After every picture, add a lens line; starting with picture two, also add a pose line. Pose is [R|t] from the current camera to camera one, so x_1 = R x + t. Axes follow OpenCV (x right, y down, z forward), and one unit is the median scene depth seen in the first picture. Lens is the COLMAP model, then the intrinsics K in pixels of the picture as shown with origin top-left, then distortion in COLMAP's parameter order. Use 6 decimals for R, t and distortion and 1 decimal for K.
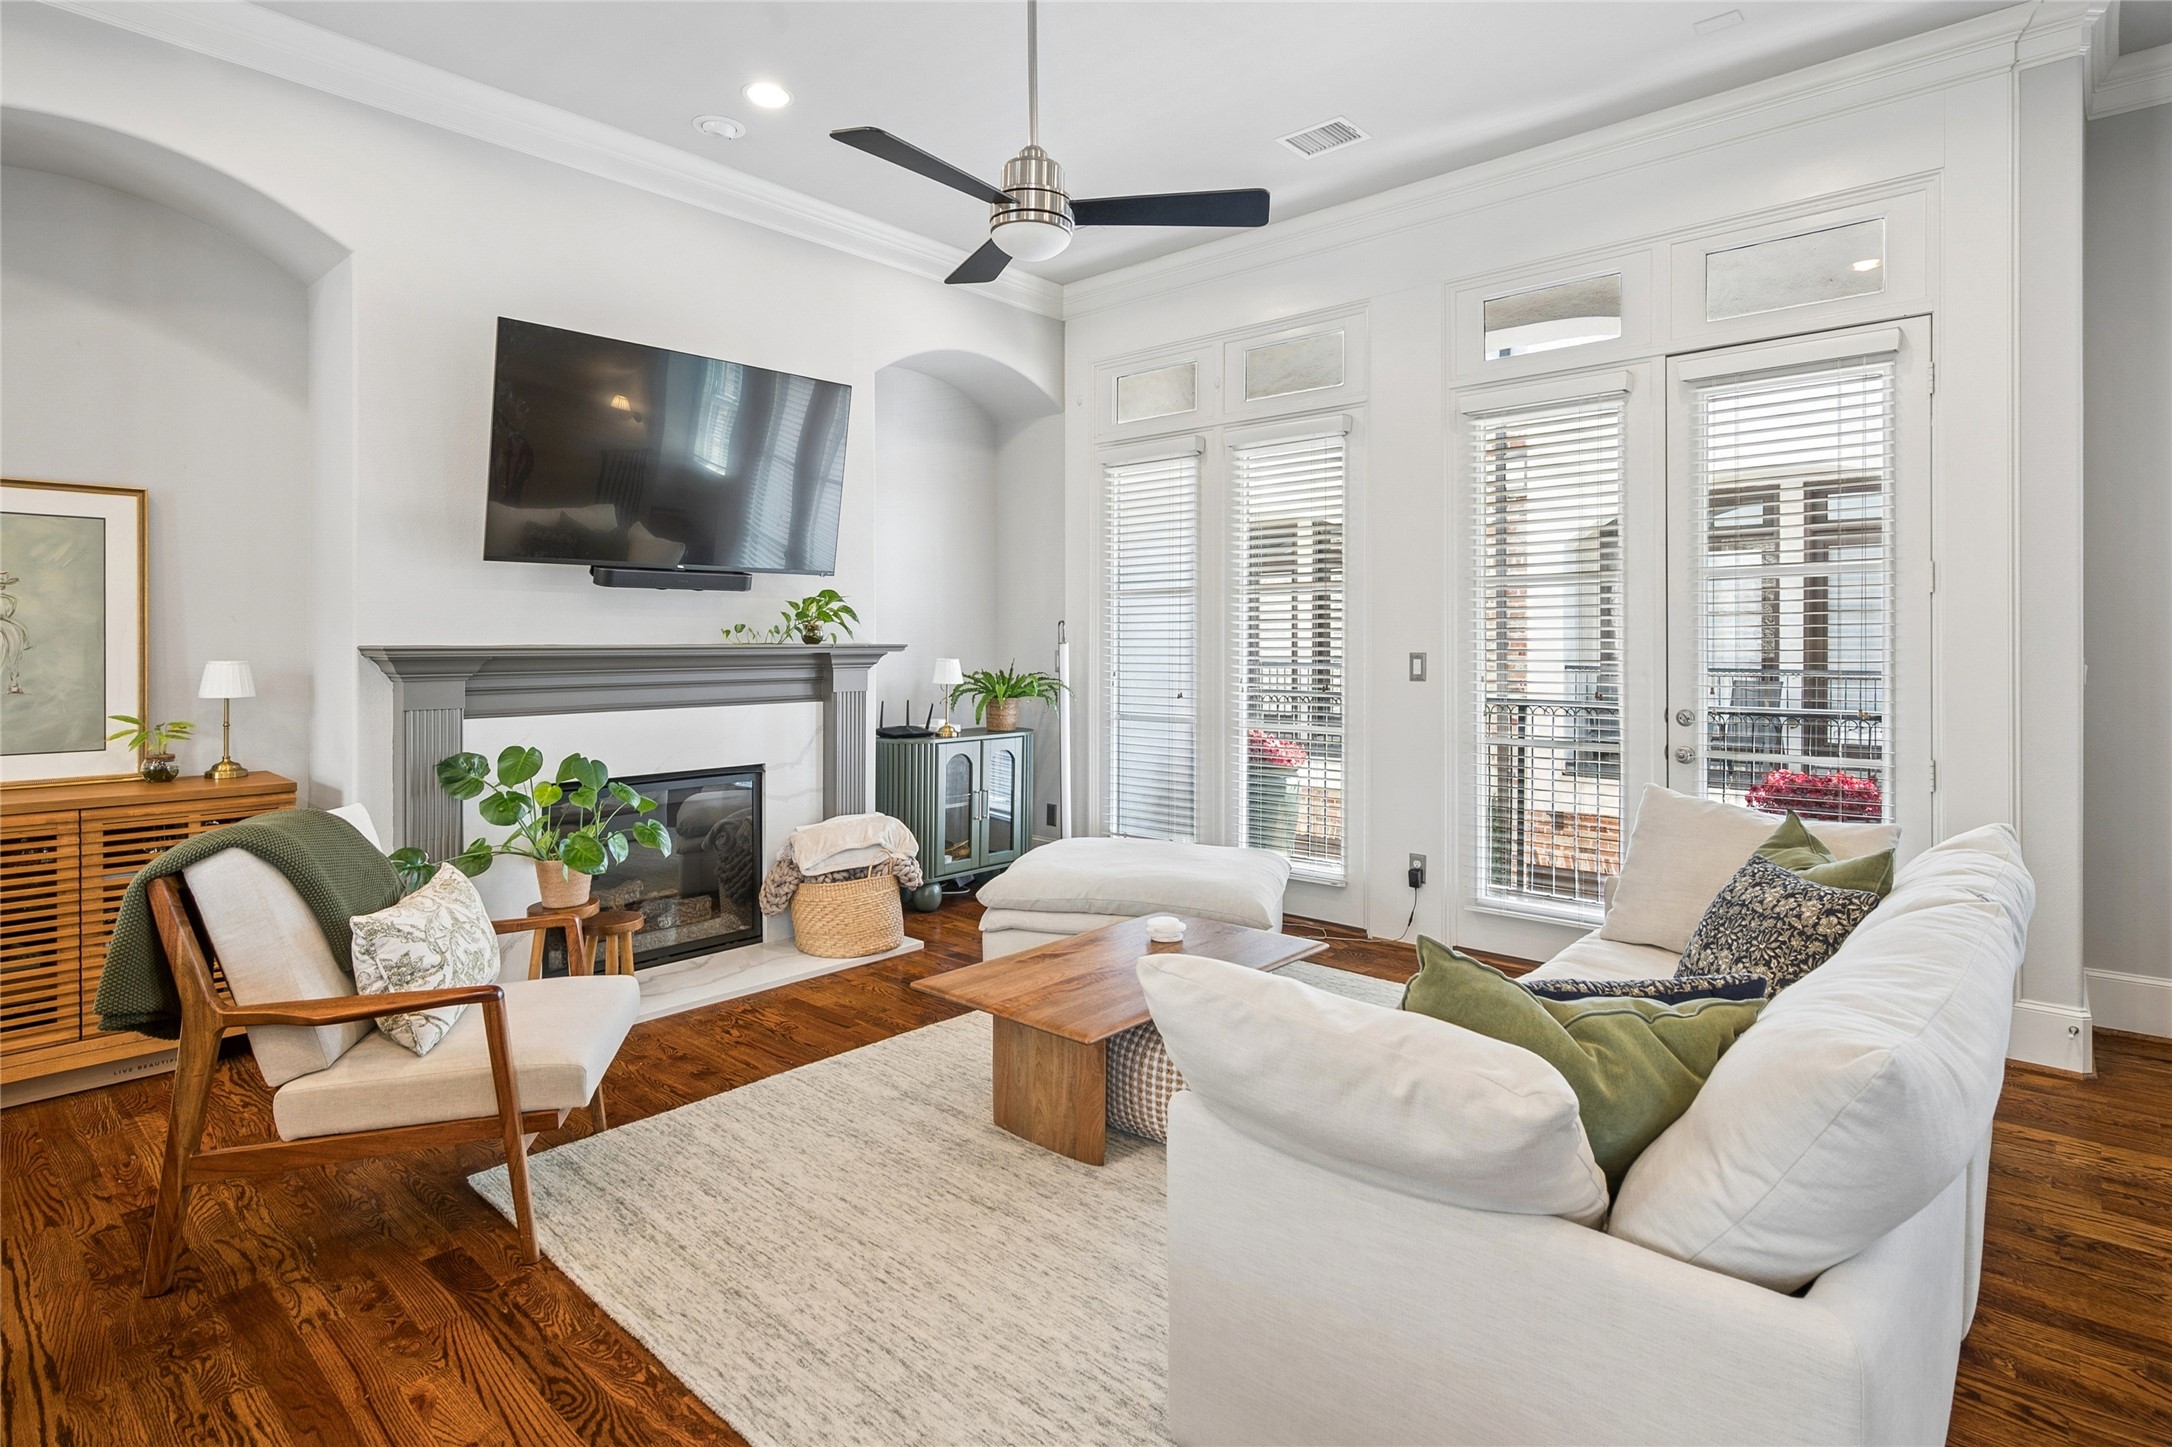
lens RADIAL K [[1067.2, 0, 1095.2], [0, 1067.2, 653.4], [0, 0, 1]] dist [-0.001363, -0.003346]
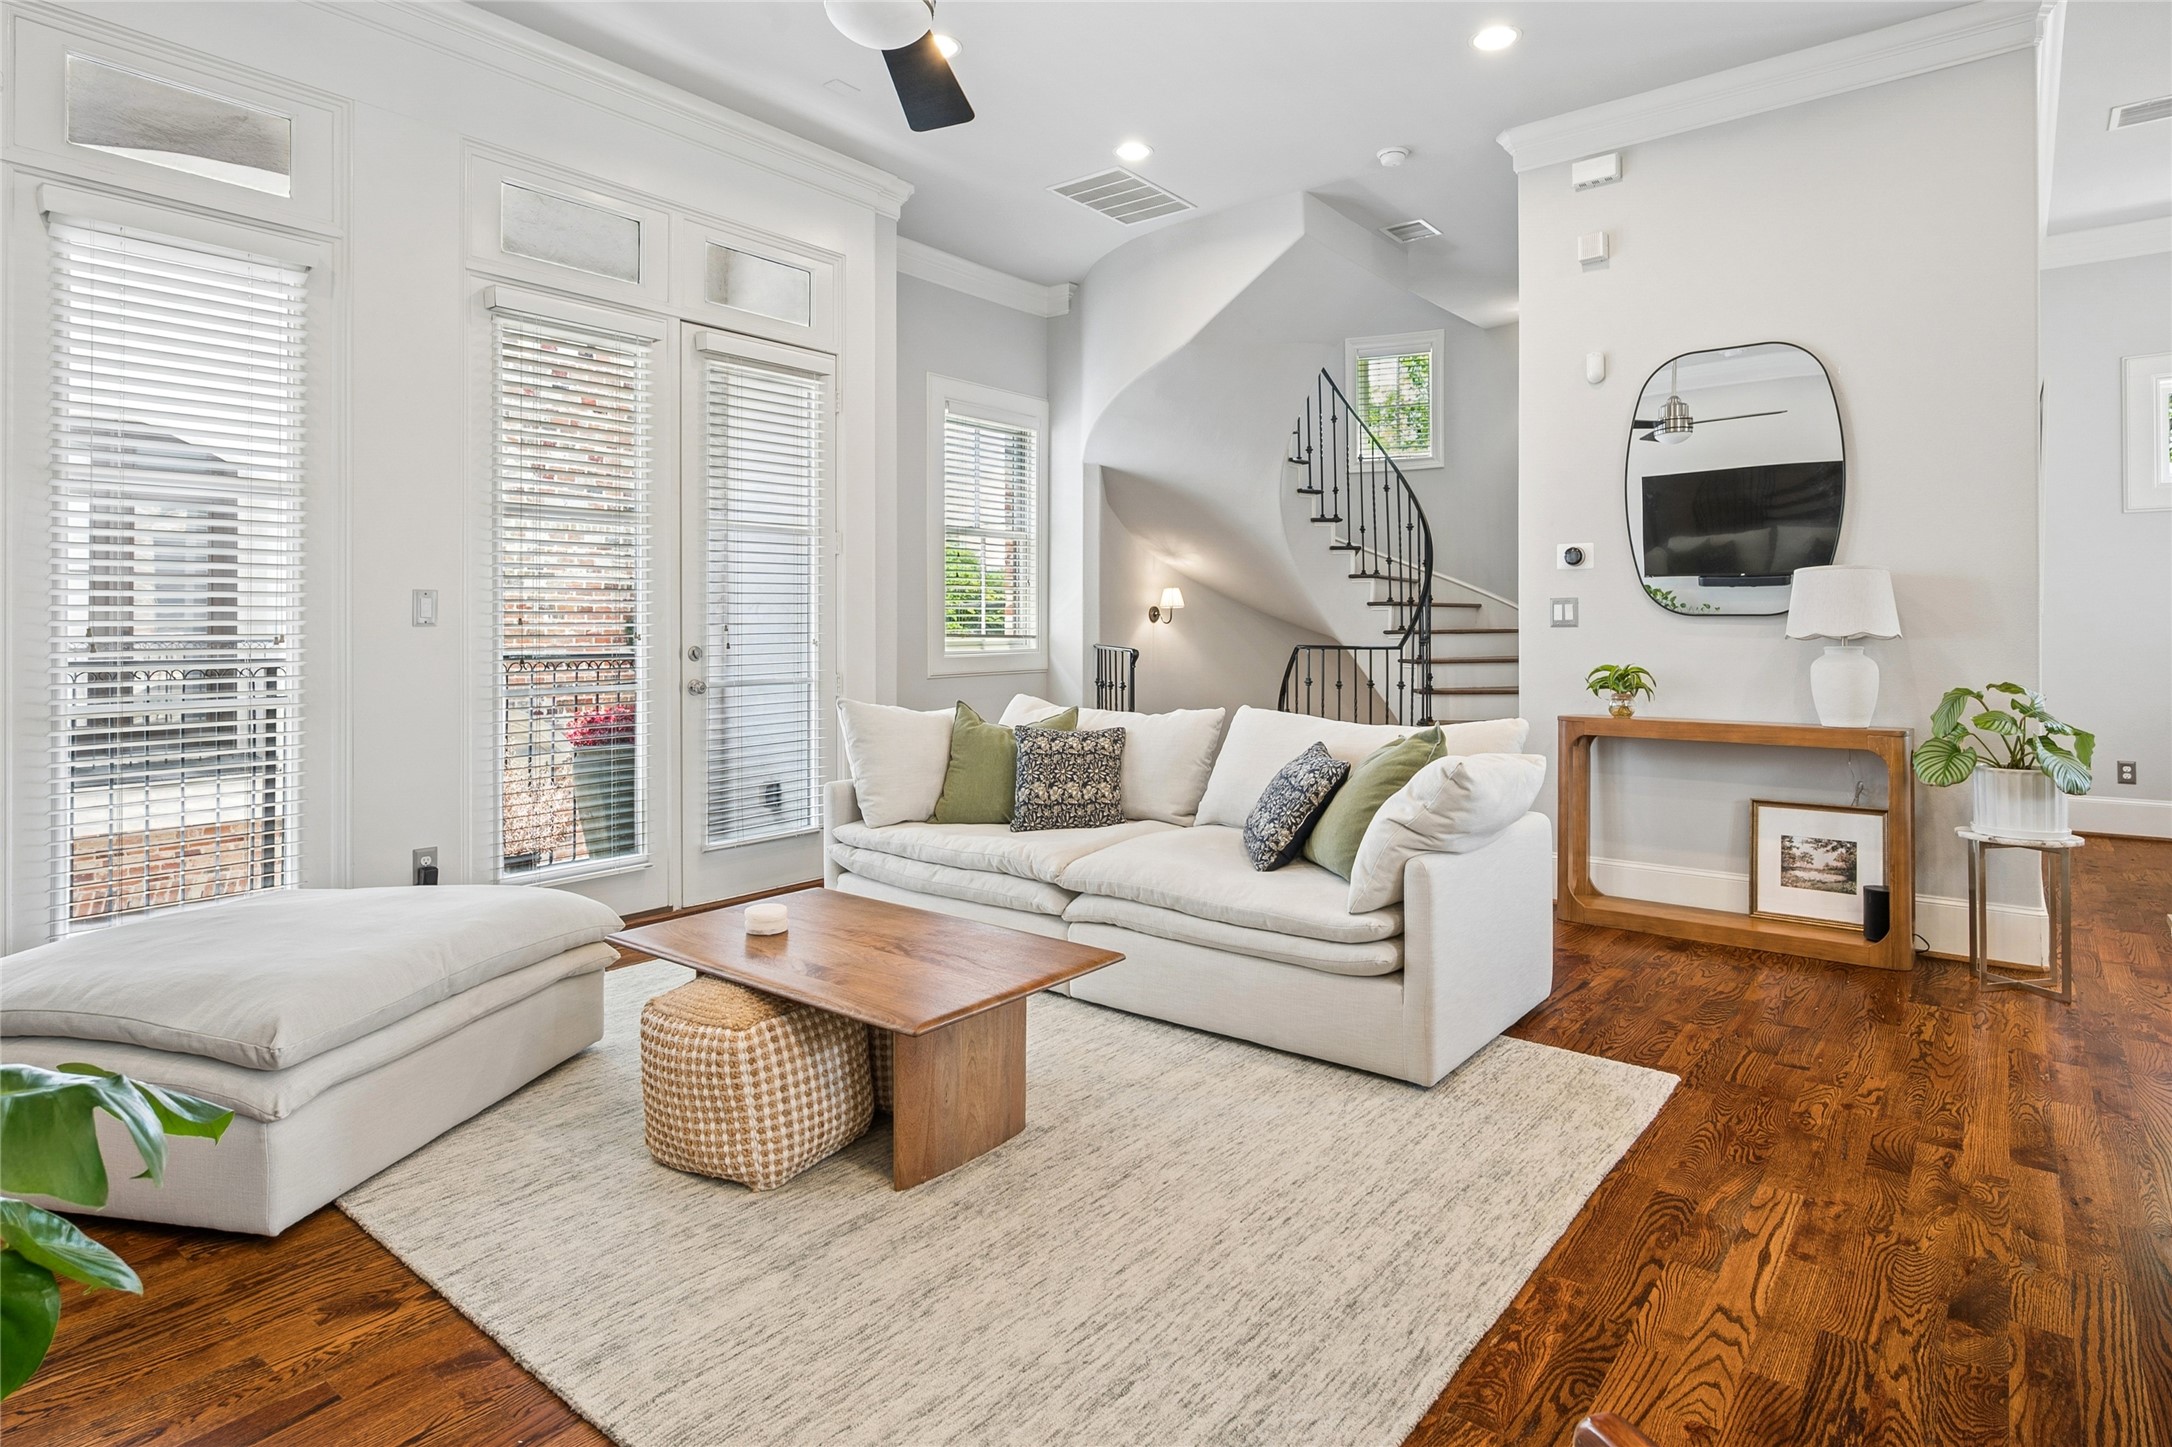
lens RADIAL K [[1145.2, 0, 1069.7], [0, 1145.2, 630.4], [0, 0, 1]] dist [-0.000382, -0.000466]
pose [[-0.024463, -0.003676, 0.999694, -0.961574], [0.008879, 0.999953, 0.003894, 0.053976], [-0.999661, 0.008972, -0.024429, 0.973436]]
